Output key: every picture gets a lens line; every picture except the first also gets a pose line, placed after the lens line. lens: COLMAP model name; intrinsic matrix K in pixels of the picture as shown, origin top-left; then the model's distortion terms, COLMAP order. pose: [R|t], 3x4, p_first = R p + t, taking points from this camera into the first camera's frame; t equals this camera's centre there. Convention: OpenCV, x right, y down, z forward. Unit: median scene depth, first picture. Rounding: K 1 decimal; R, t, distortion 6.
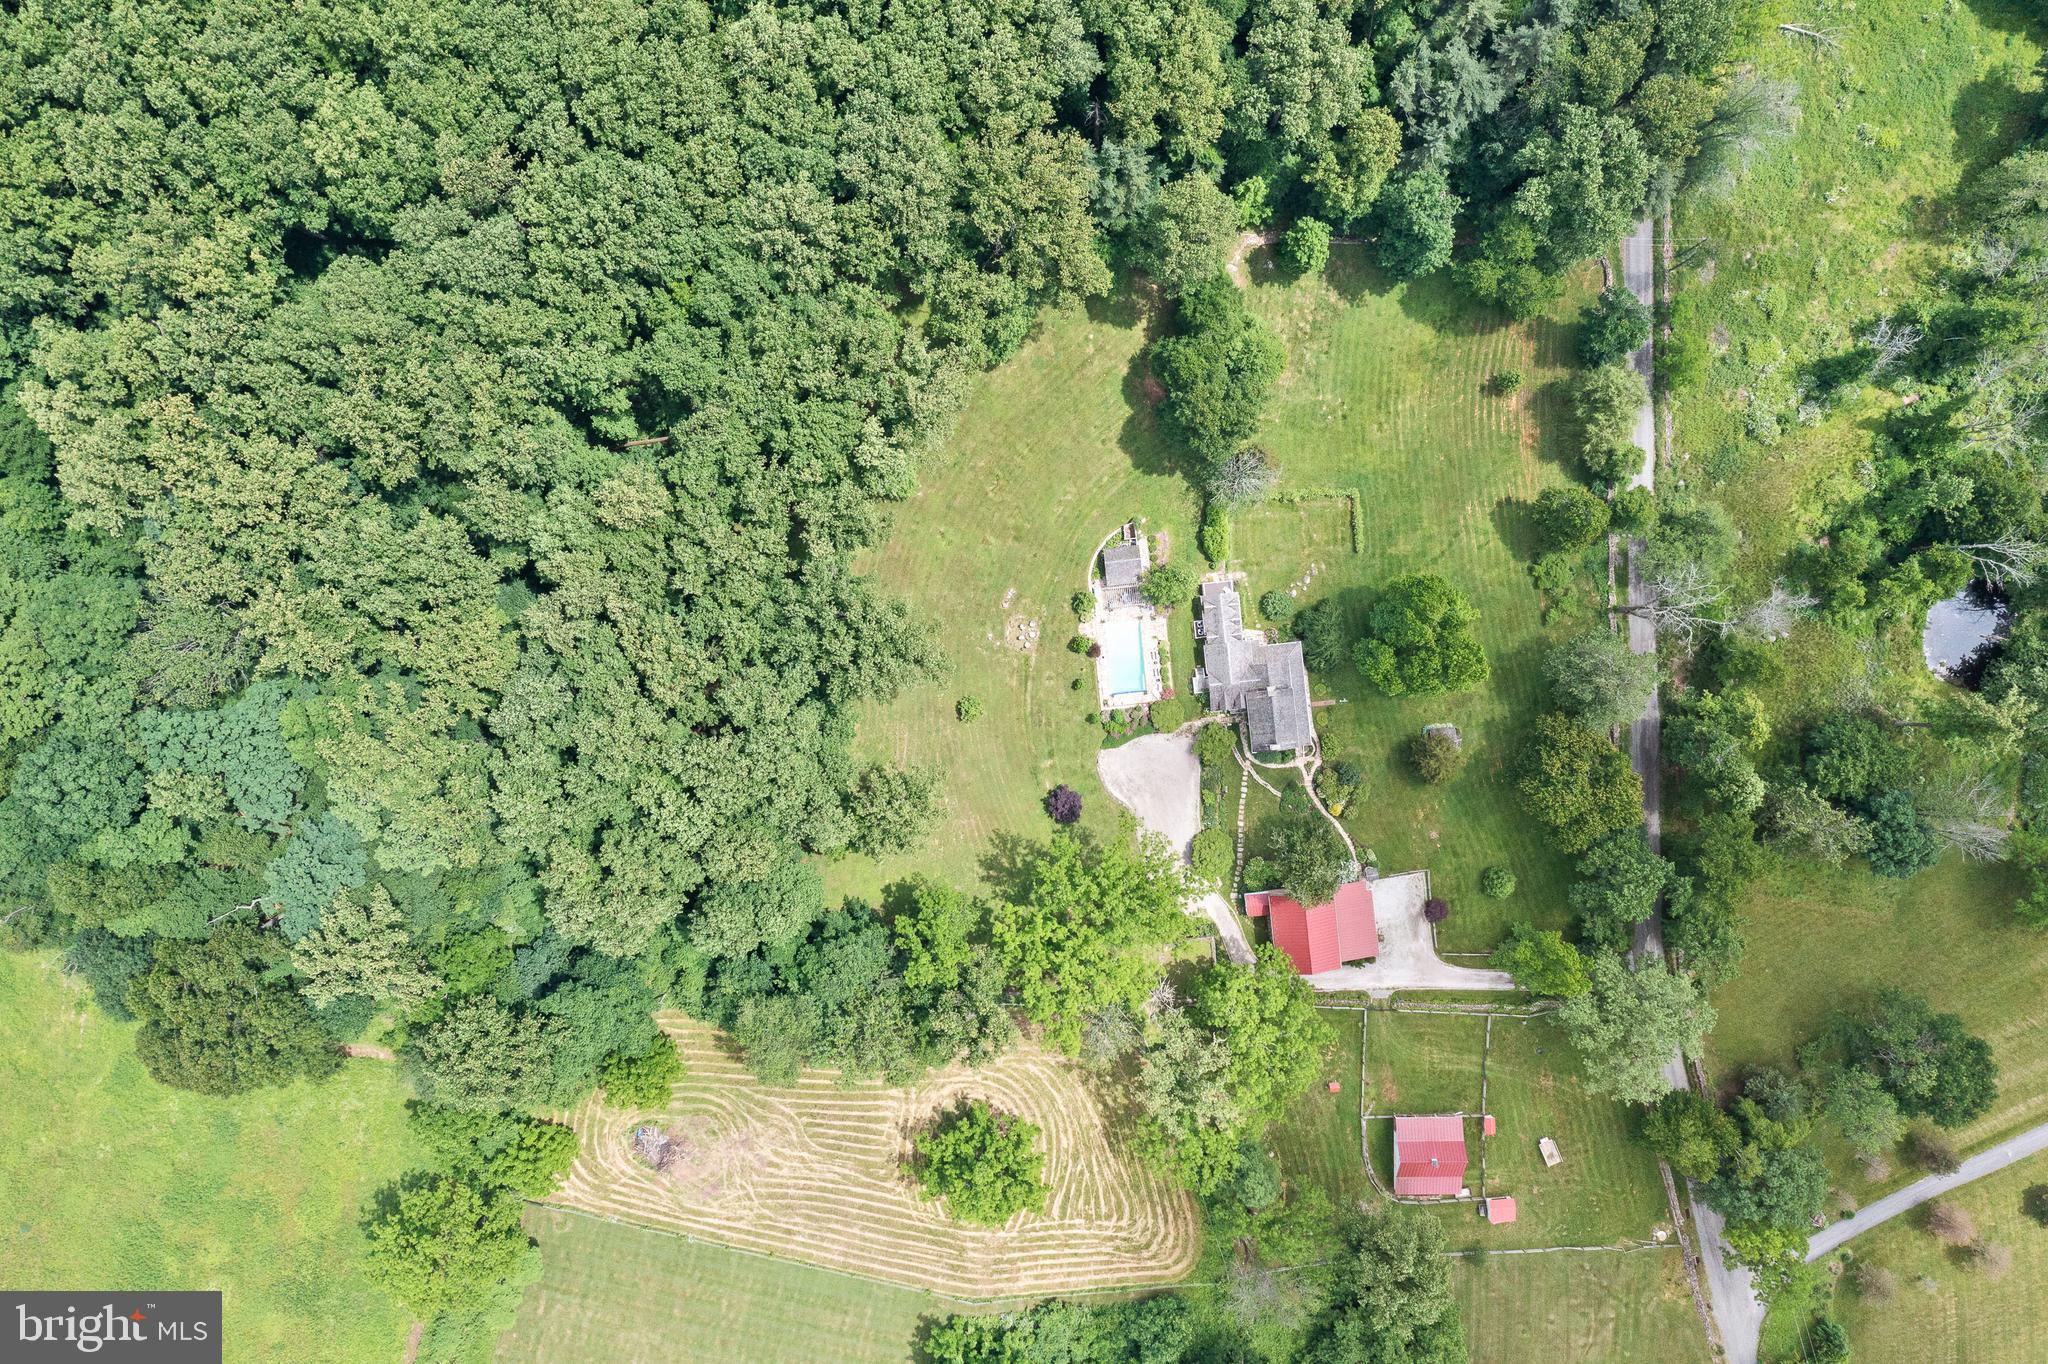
lens RADIAL K [[1618.5, 0, 1024.0], [0, 1618.5, 682.0], [0, 0, 1]] dist [-0.034723, 0.054852]
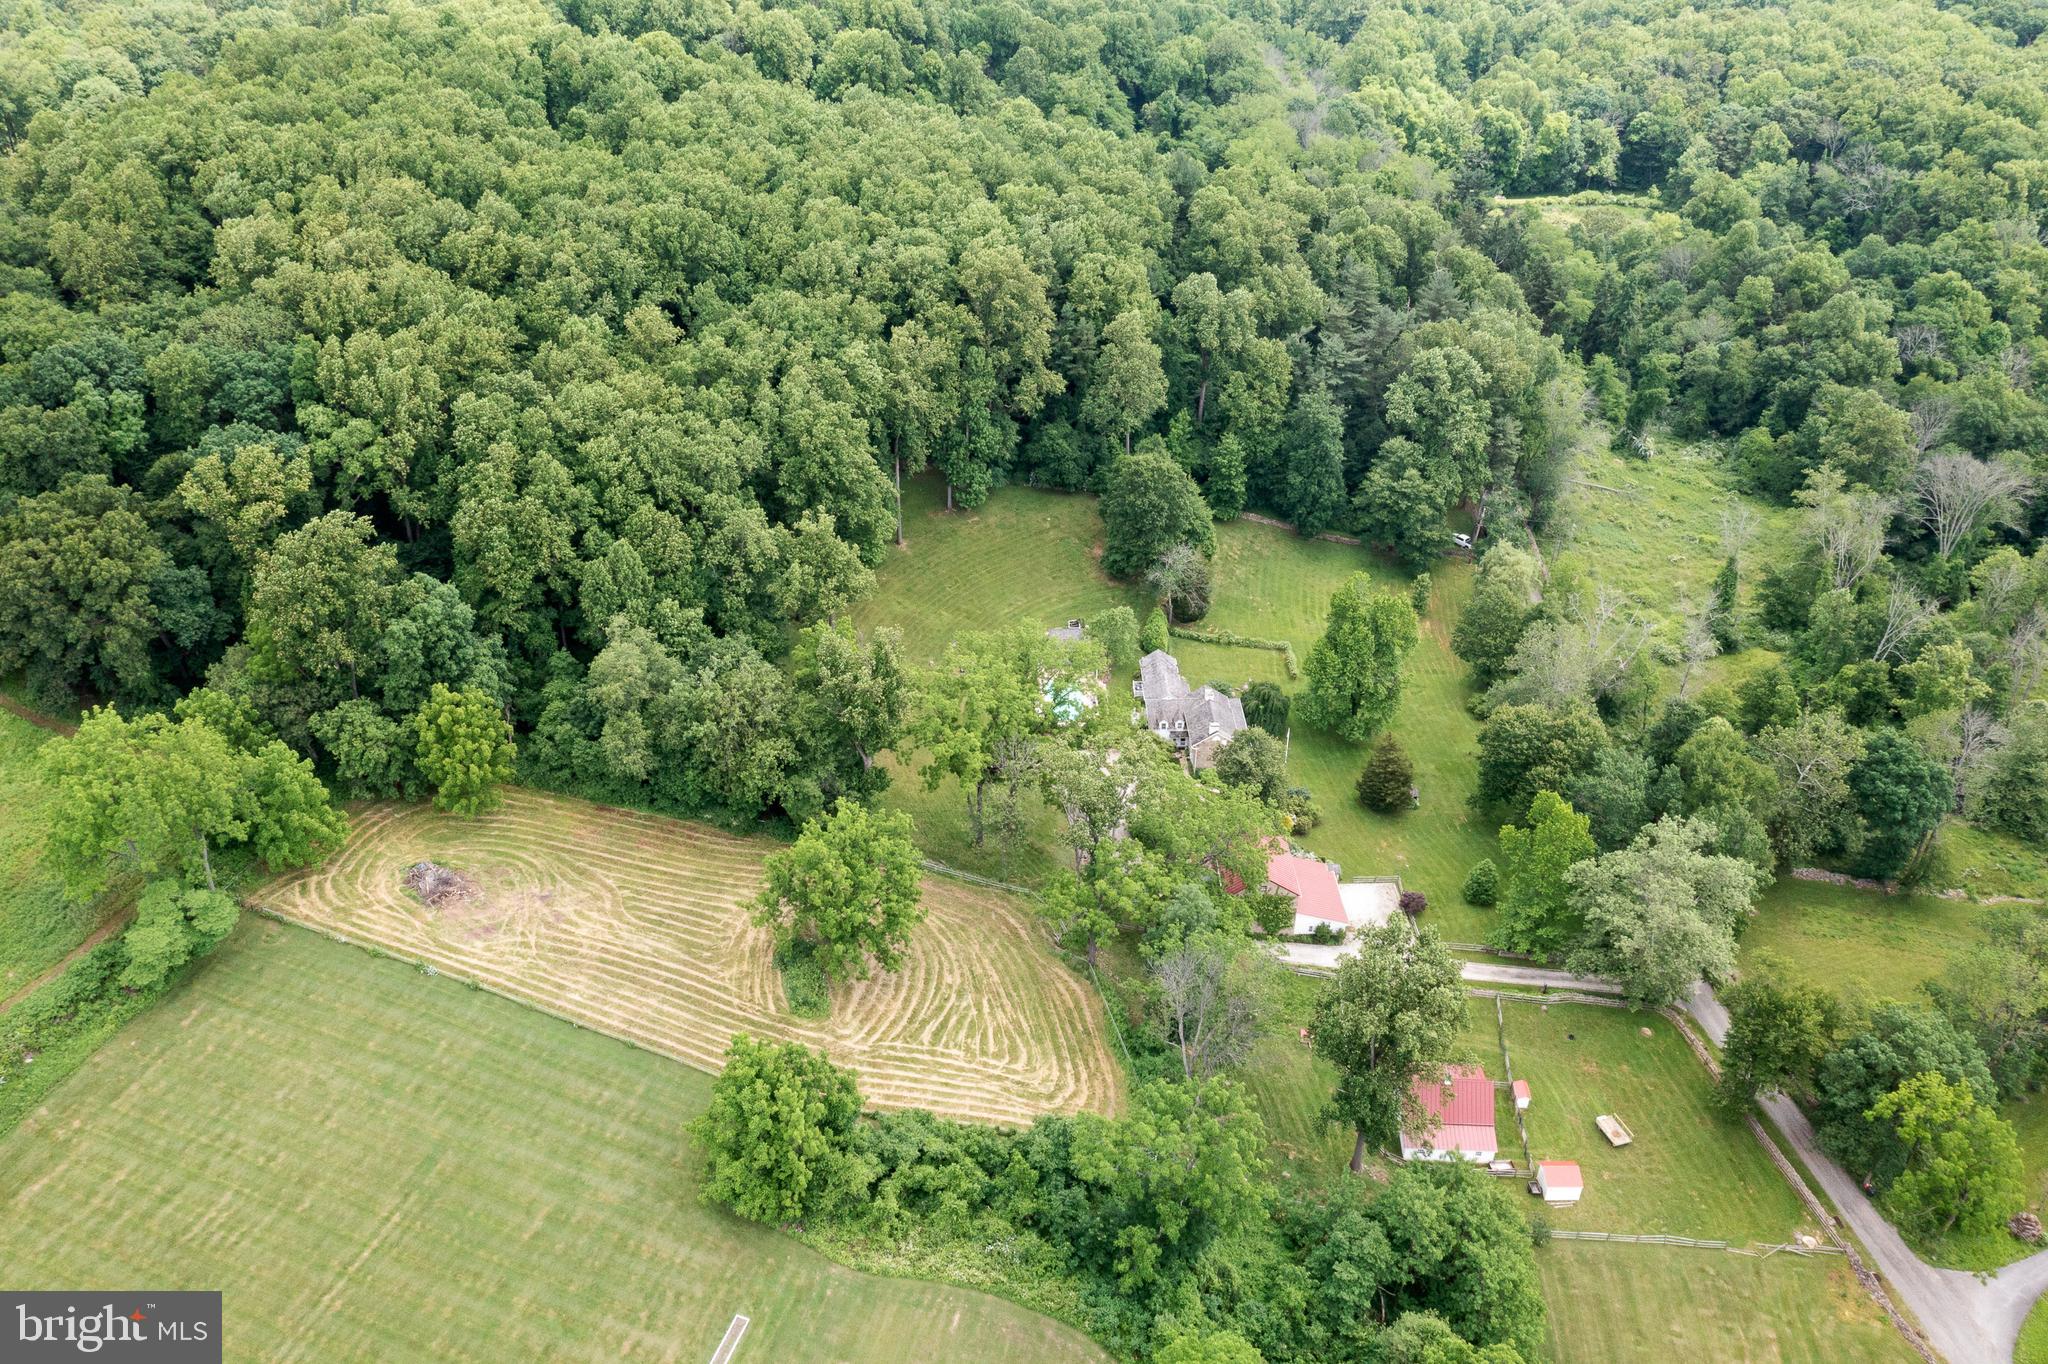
lens RADIAL K [[1618.5, 0, 1024.0], [0, 1618.5, 682.0], [0, 0, 1]] dist [-0.034723, 0.054852]
pose [[0.997373, 0.055400, -0.046674, 0.088427], [-0.069629, 0.555376, -0.828679, 0.836163], [-0.019988, 0.829752, 0.557774, 0.453607]]
